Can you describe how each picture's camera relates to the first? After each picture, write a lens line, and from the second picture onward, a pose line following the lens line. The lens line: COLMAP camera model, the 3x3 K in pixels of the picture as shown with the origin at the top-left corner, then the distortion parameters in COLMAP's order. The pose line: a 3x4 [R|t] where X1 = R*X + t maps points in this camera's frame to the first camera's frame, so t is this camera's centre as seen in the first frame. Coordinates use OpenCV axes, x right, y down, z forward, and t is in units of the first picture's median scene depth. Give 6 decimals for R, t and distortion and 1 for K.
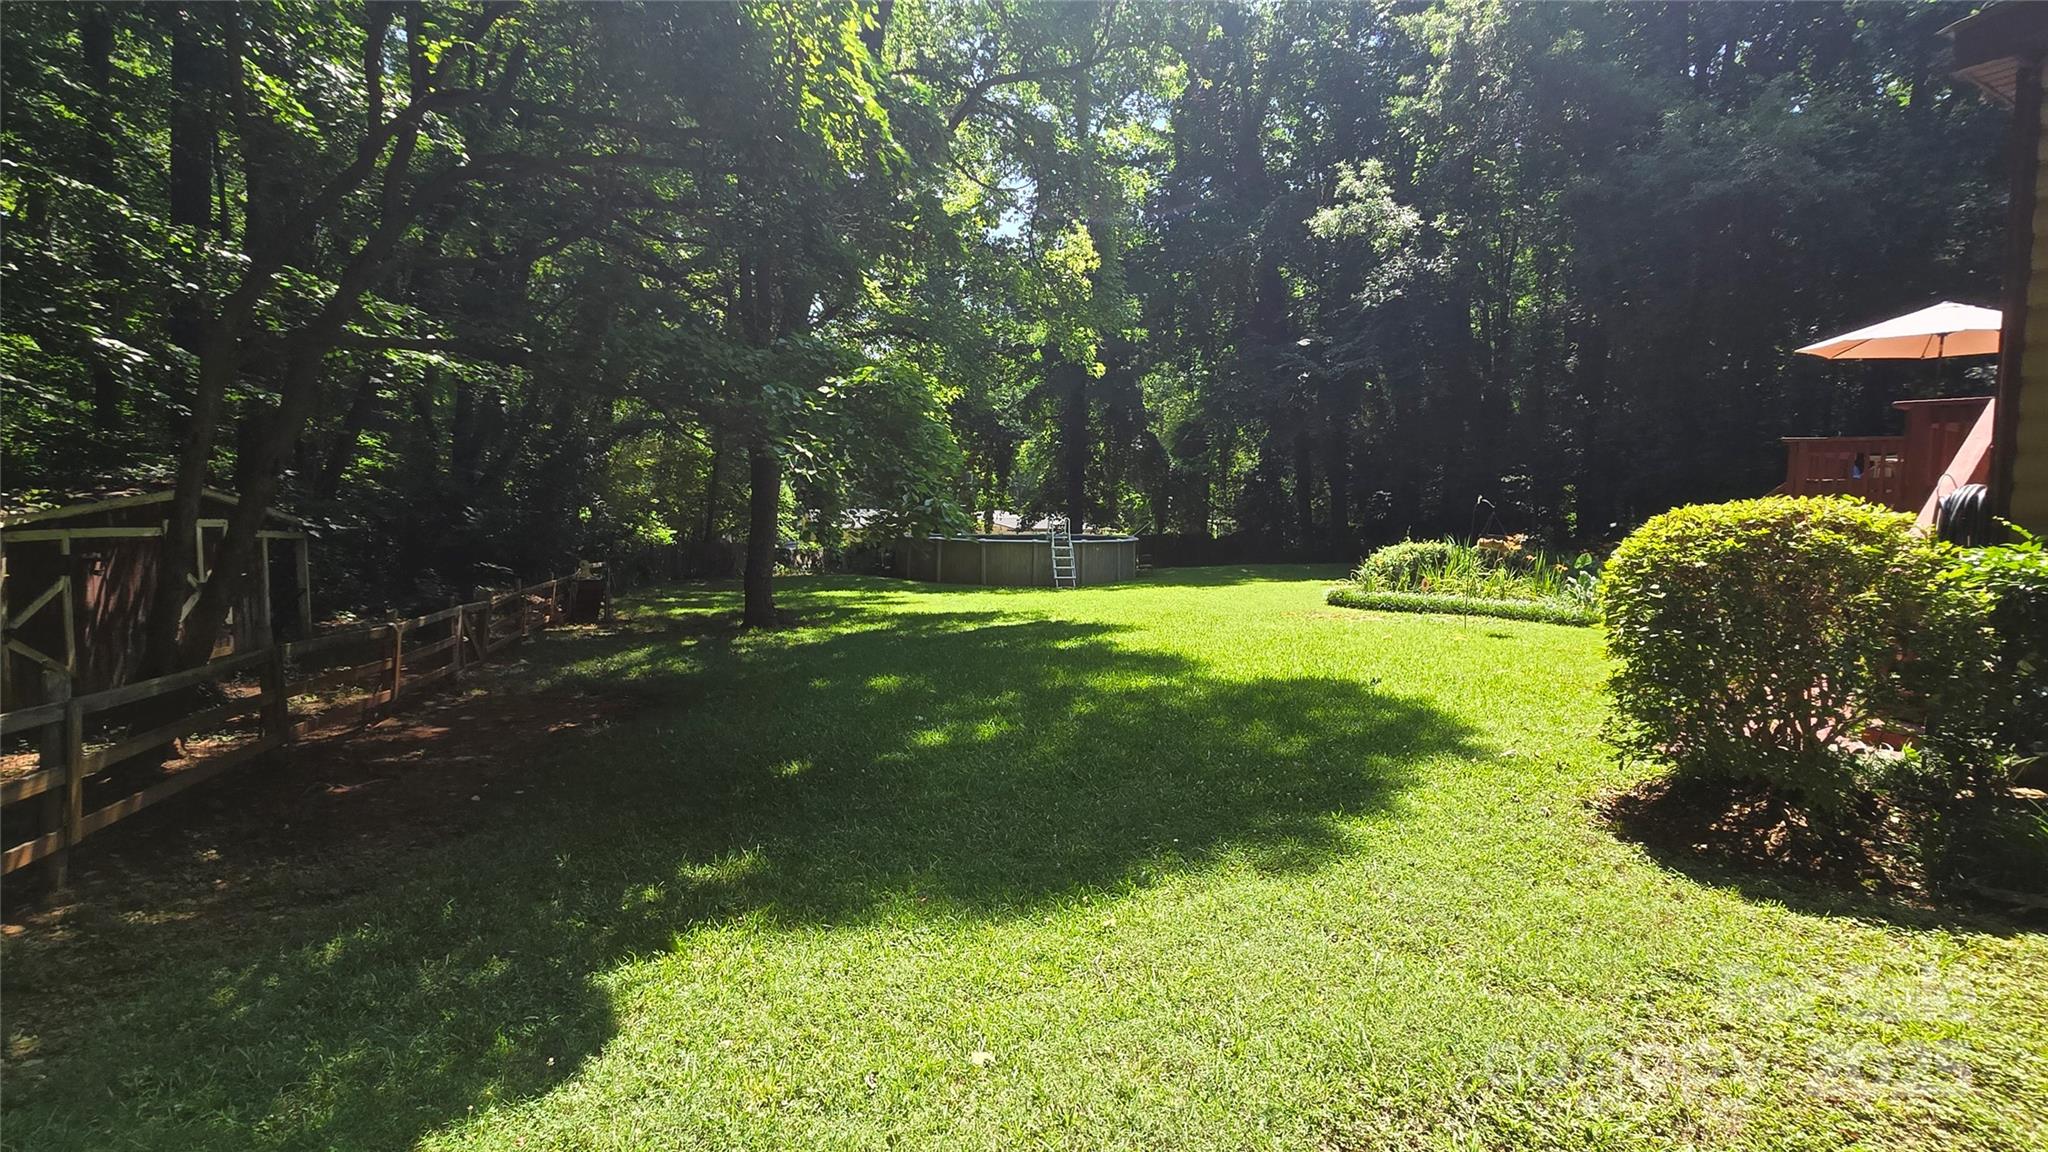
lens RADIAL K [[842.5, 0, 1025.7], [0, 842.5, 581.8], [0, 0, 1]] dist [-0.000214, 0.000067]
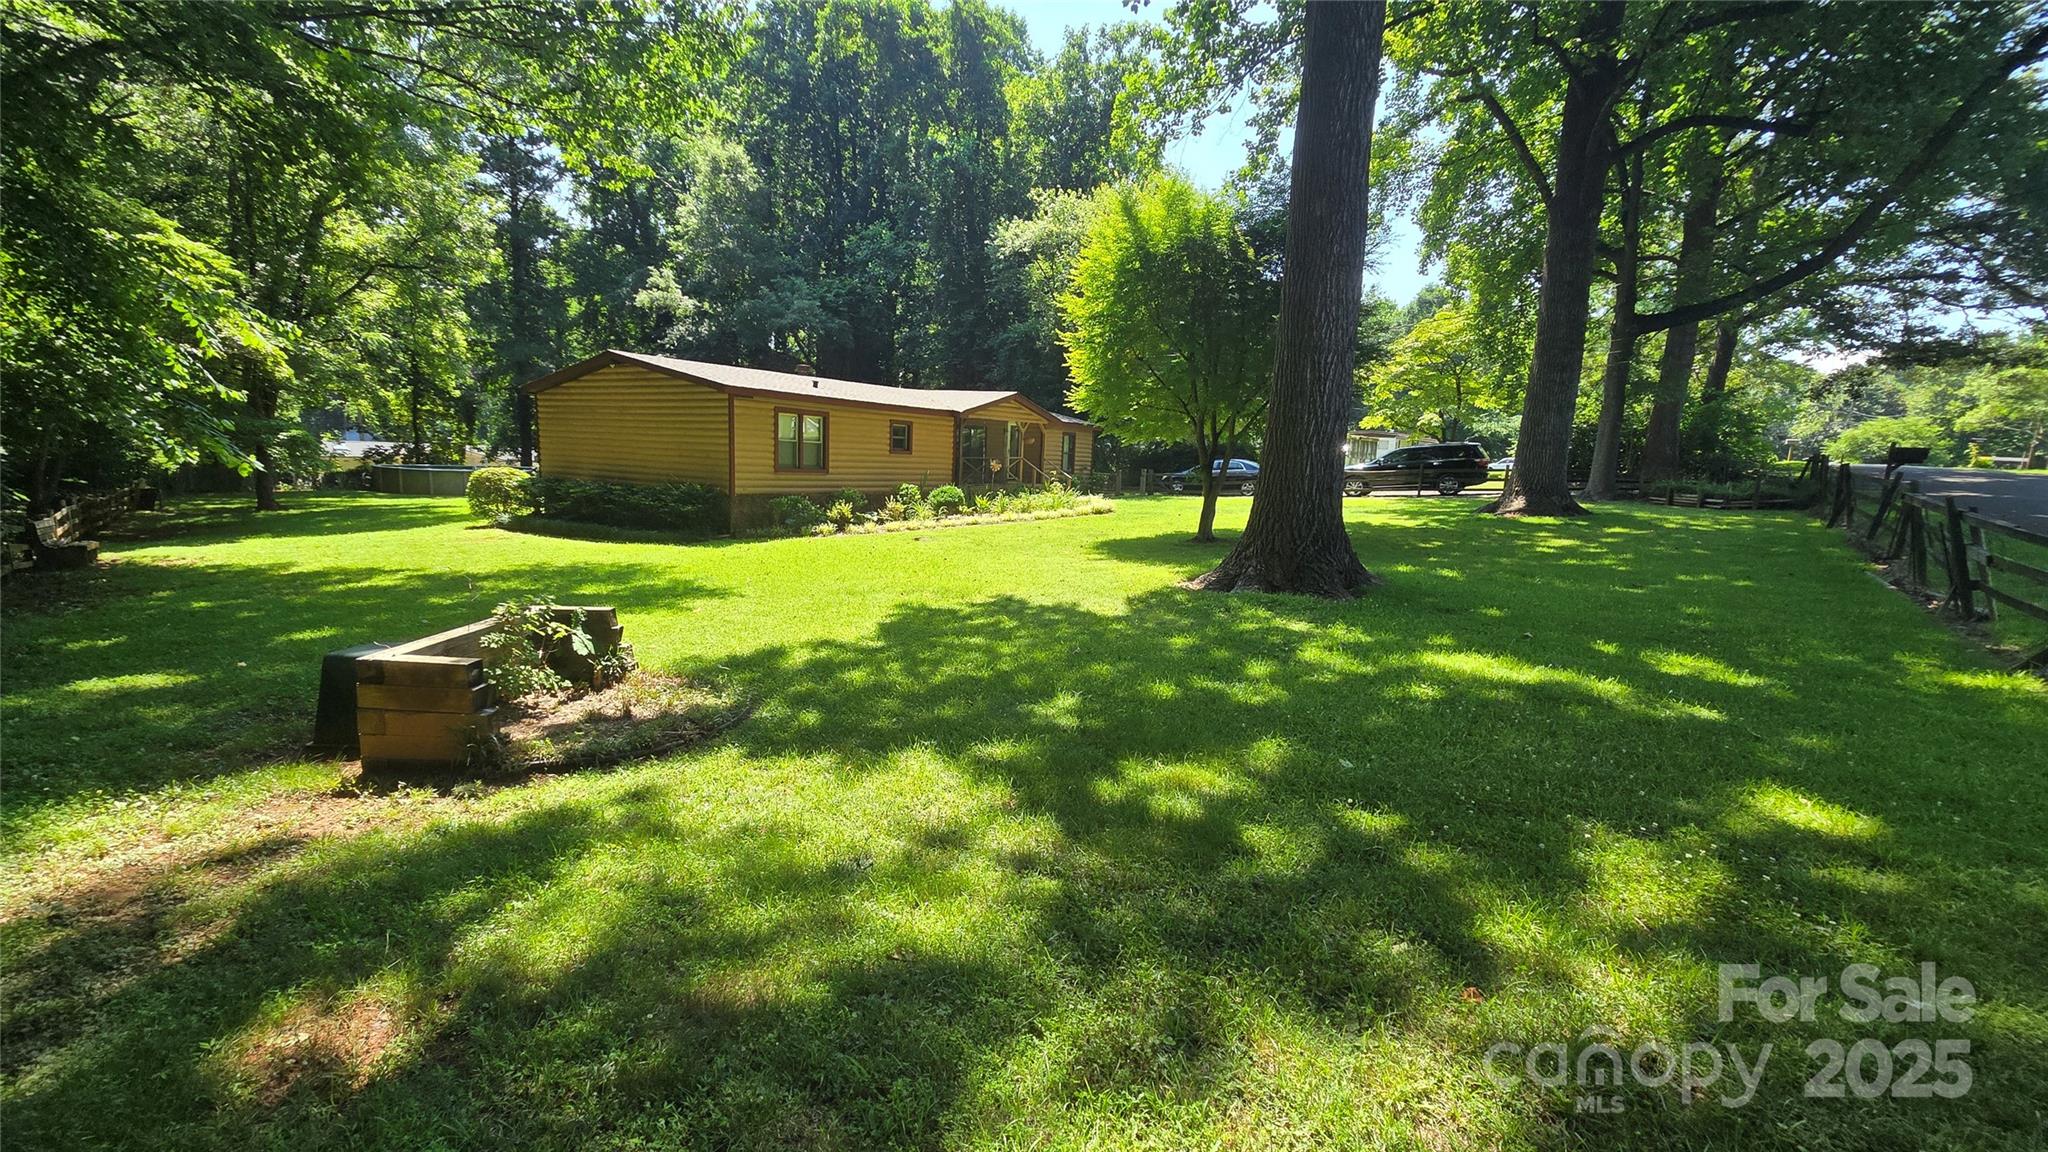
lens RADIAL K [[842.5, 0, 1022.9], [0, 842.5, 577.9], [0, 0, 1]] dist [-0.000214, 0.000067]
pose [[0.911071, -0.037126, 0.410575, 0.330248], [0.004300, 0.996738, 0.080587, 0.036535], [-0.412227, -0.071655, 0.908259, -1.053097]]
